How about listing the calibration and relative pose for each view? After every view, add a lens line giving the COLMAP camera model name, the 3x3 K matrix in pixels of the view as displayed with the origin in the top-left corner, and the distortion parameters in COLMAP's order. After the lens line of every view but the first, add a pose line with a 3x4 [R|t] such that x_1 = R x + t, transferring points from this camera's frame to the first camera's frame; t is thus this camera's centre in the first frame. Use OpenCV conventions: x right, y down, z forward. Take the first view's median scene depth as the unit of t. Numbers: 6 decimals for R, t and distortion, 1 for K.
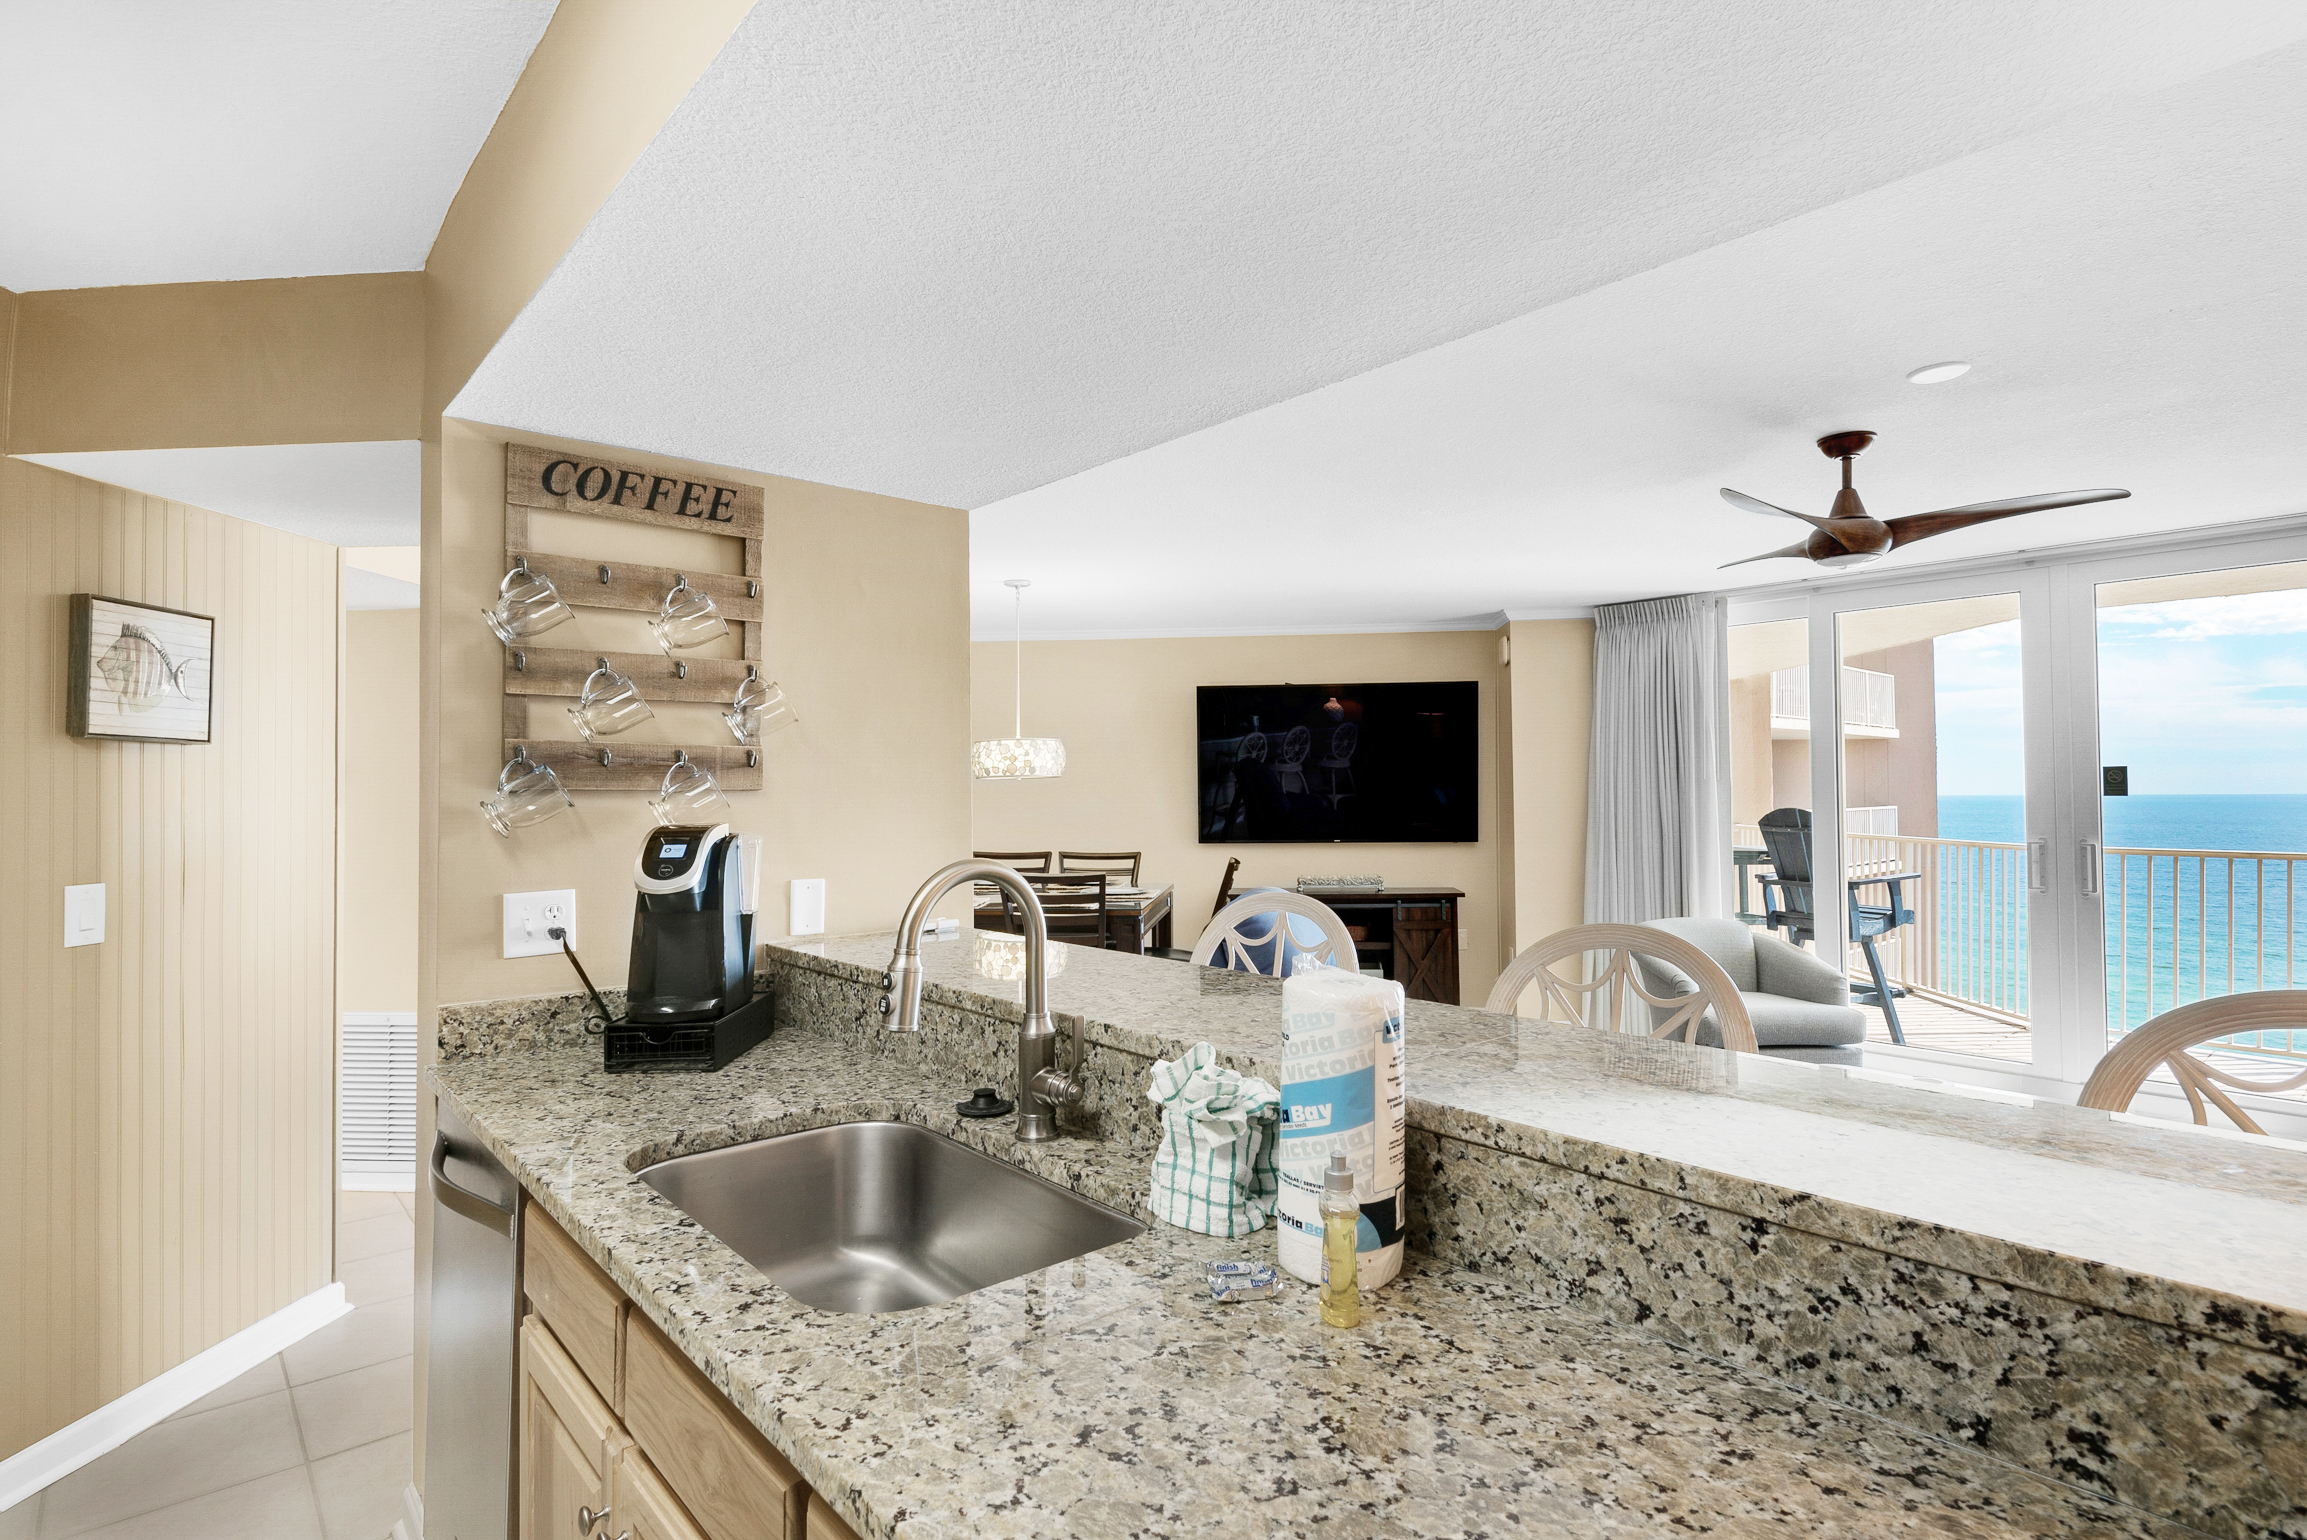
lens RADIAL K [[1144.3, 0, 1153.5], [0, 1144.3, 770.0], [0, 0, 1]] dist [-0.002852, -0.000233]
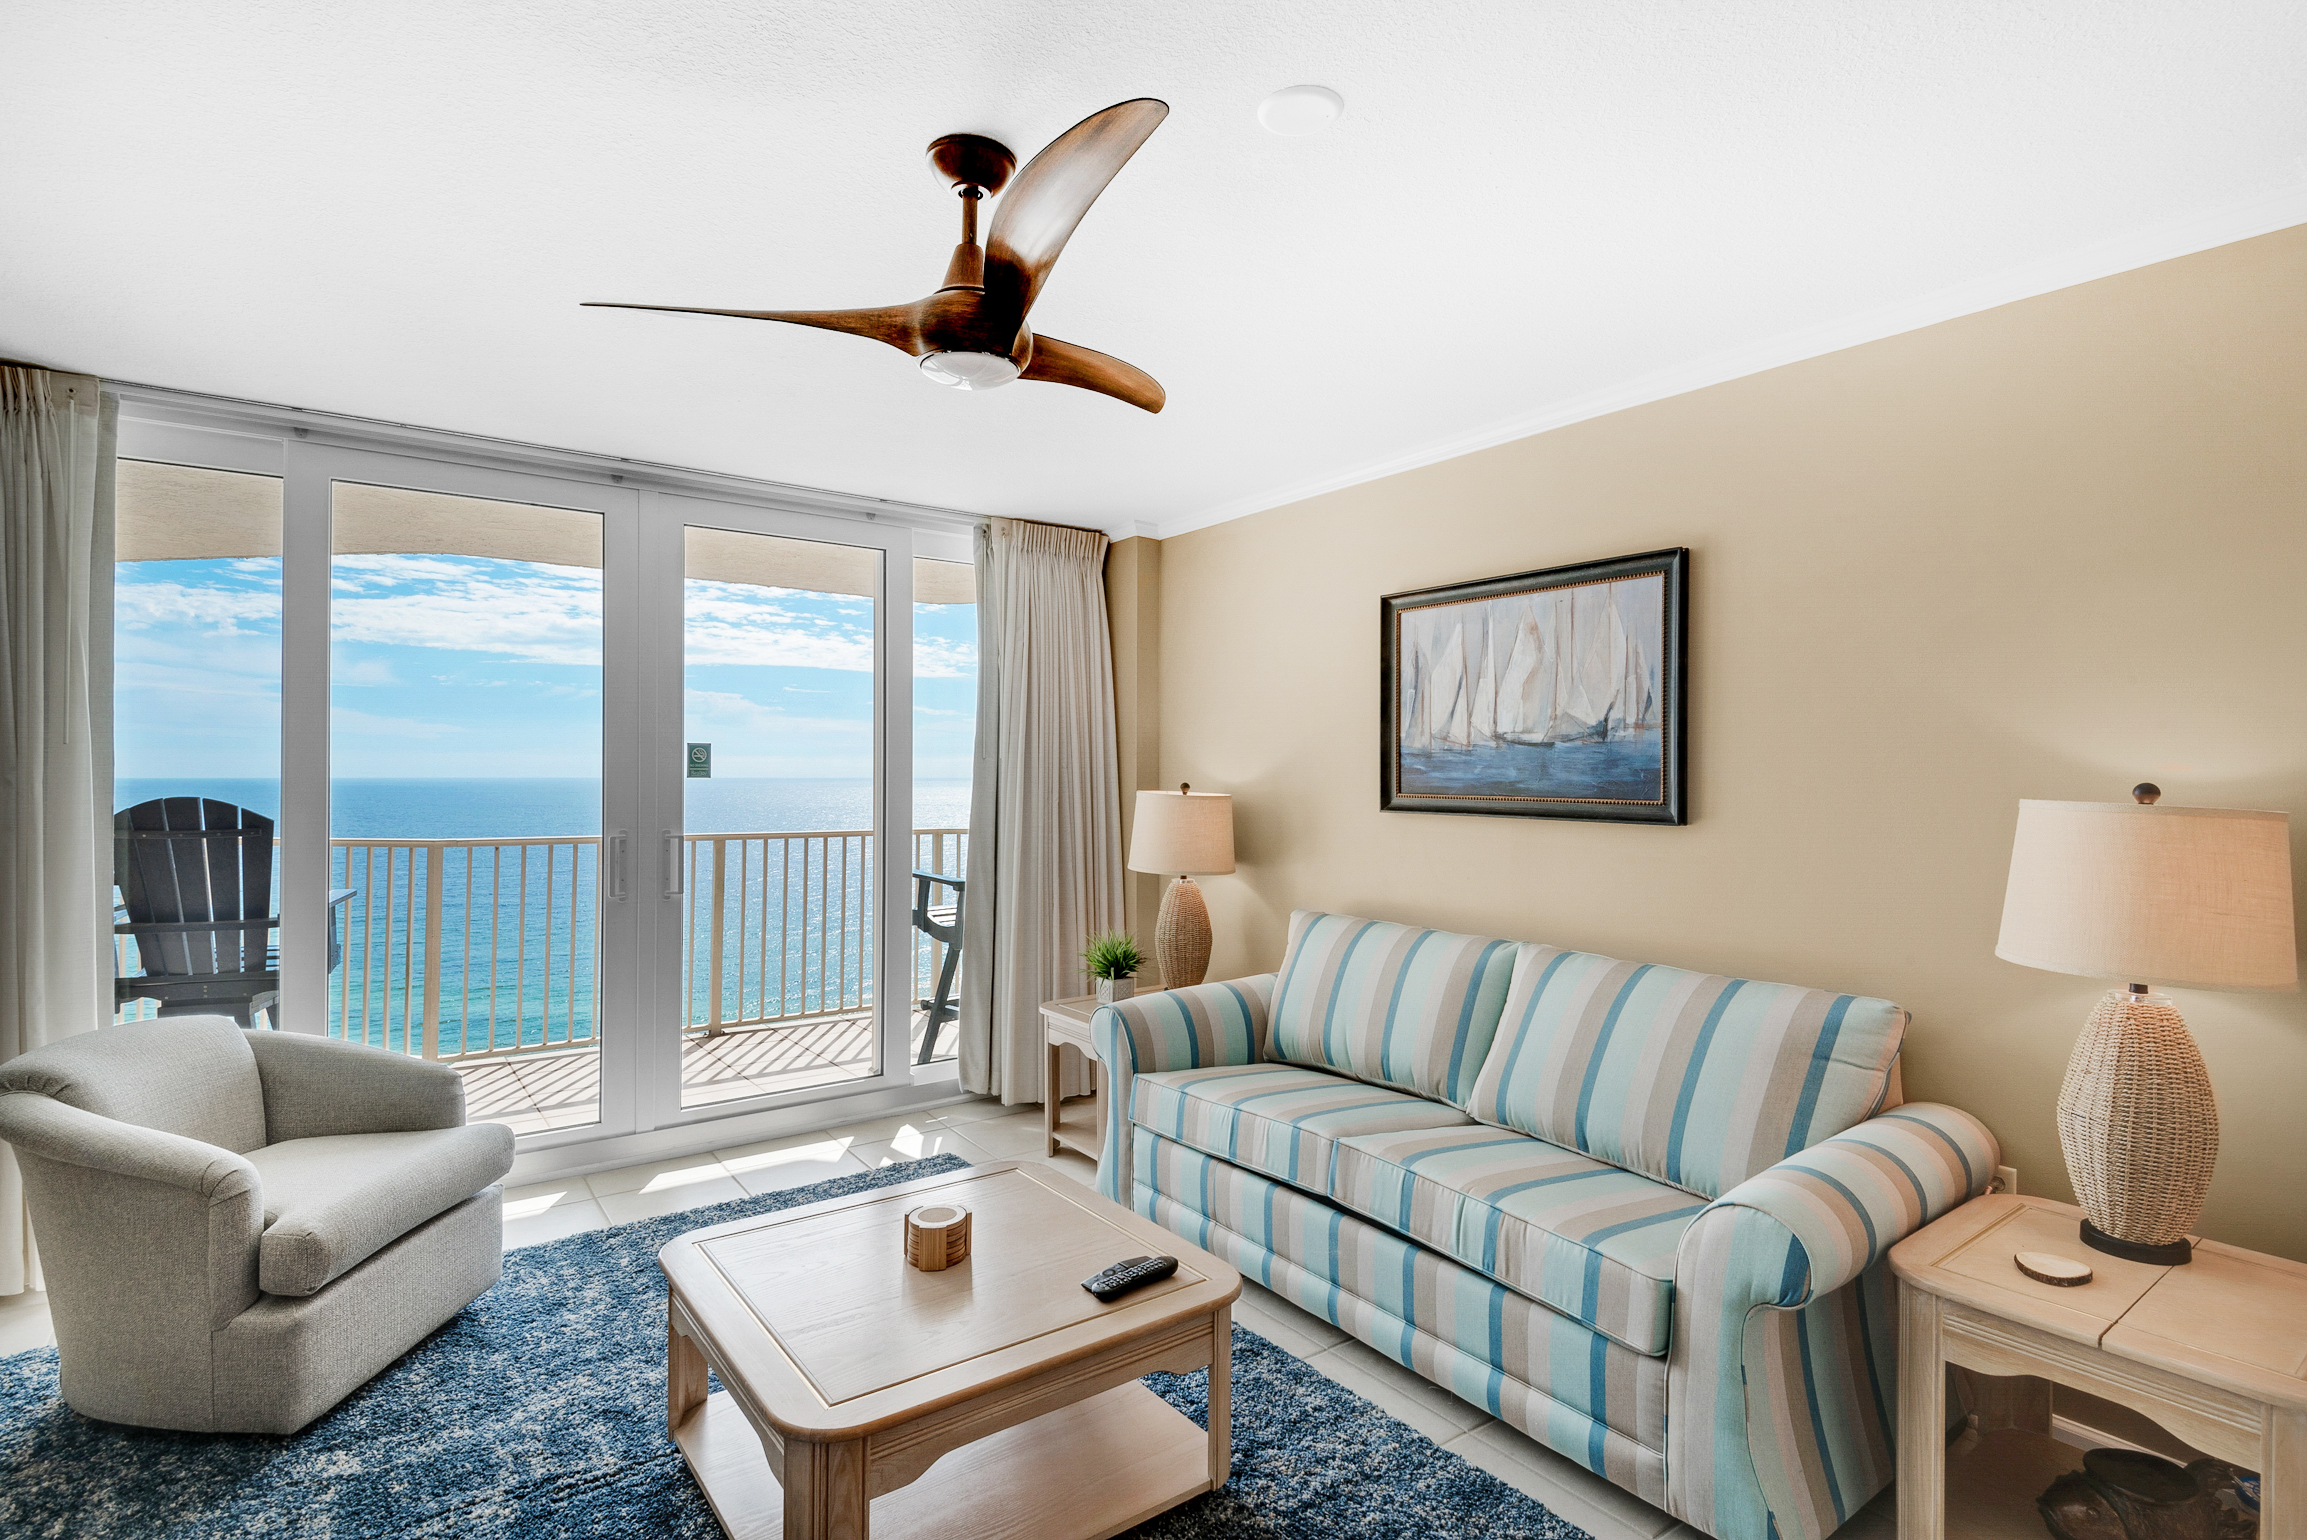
lens RADIAL K [[1132.9, 0, 1153.5], [0, 1132.9, 770.0], [0, 0, 1]] dist [0.021426, 0.000097]
pose [[0.081448, 0.007304, 0.996651, 0.026668], [-0.019540, 0.999793, -0.005730, 0.015208], [-0.996486, -0.019008, 0.081574, 0.584960]]
